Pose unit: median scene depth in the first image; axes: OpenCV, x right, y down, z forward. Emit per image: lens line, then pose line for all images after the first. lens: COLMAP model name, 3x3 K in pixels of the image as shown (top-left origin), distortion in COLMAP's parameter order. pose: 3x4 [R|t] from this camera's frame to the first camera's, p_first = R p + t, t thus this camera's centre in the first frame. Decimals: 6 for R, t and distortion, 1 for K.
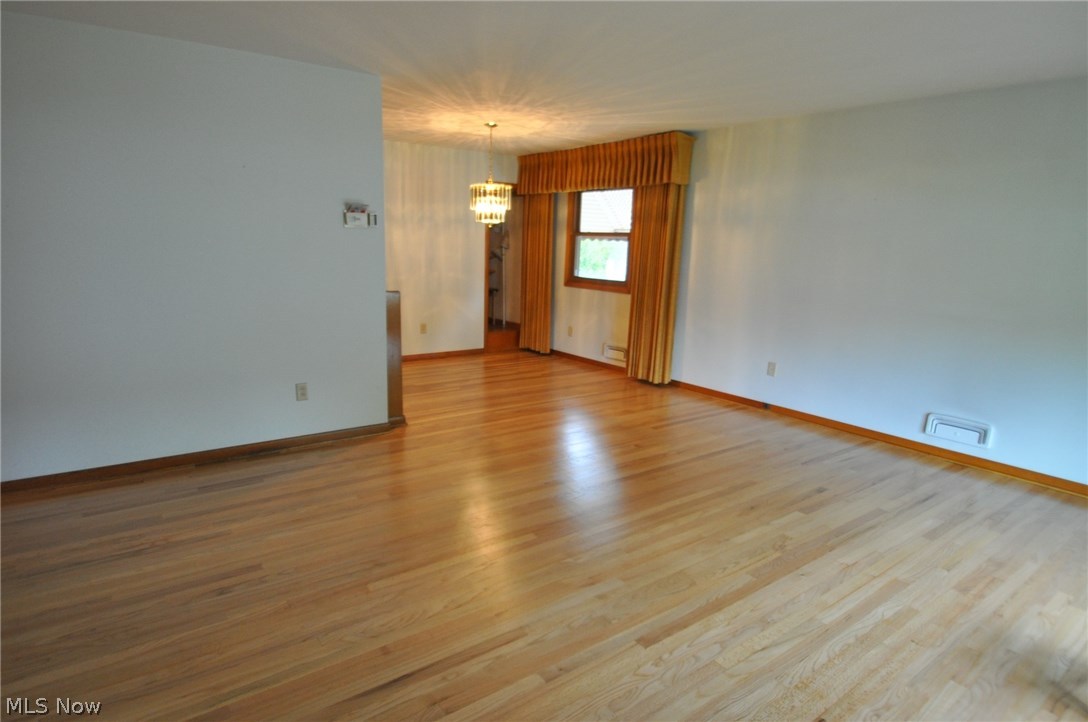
lens RADIAL K [[594.6, 0, 540.8], [0, 594.6, 378.4], [0, 0, 1]] dist [-0.002474, -0.018994]
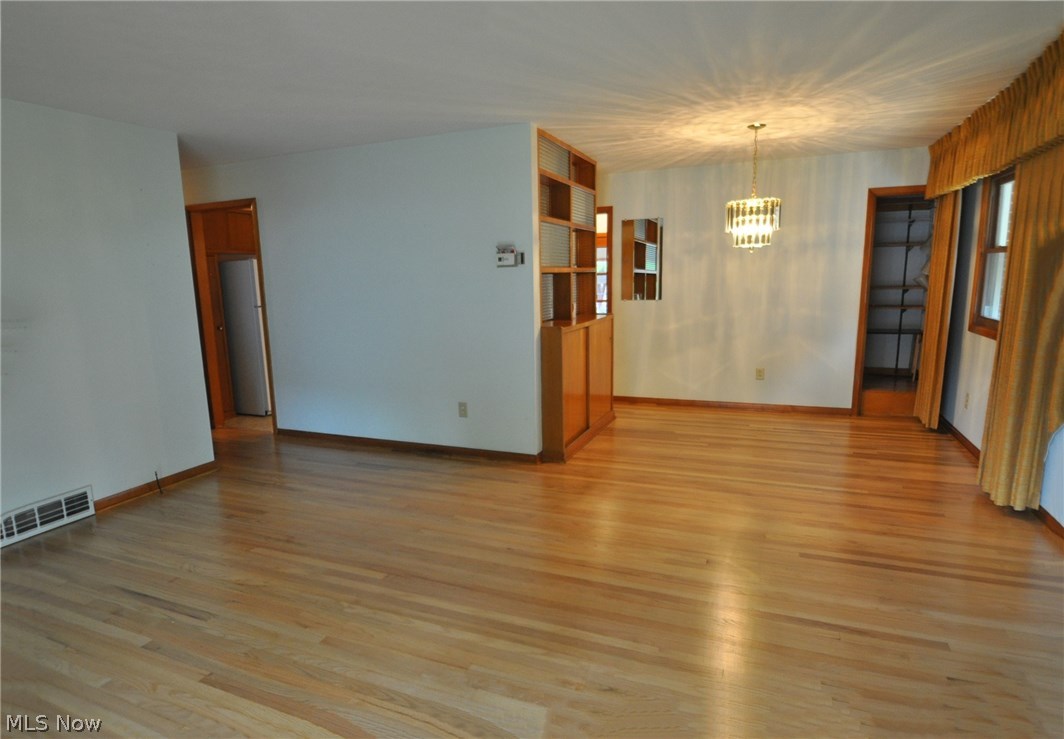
lens RADIAL K [[615.0, 0, 530.6], [0, 615.0, 397.4], [0, 0, 1]] dist [-0.025480, 0.000867]
pose [[0.511156, 0.127438, -0.849988, 0.500118], [-0.152780, 0.986669, 0.056053, -0.064786], [0.845800, 0.101210, 0.523812, 0.345713]]
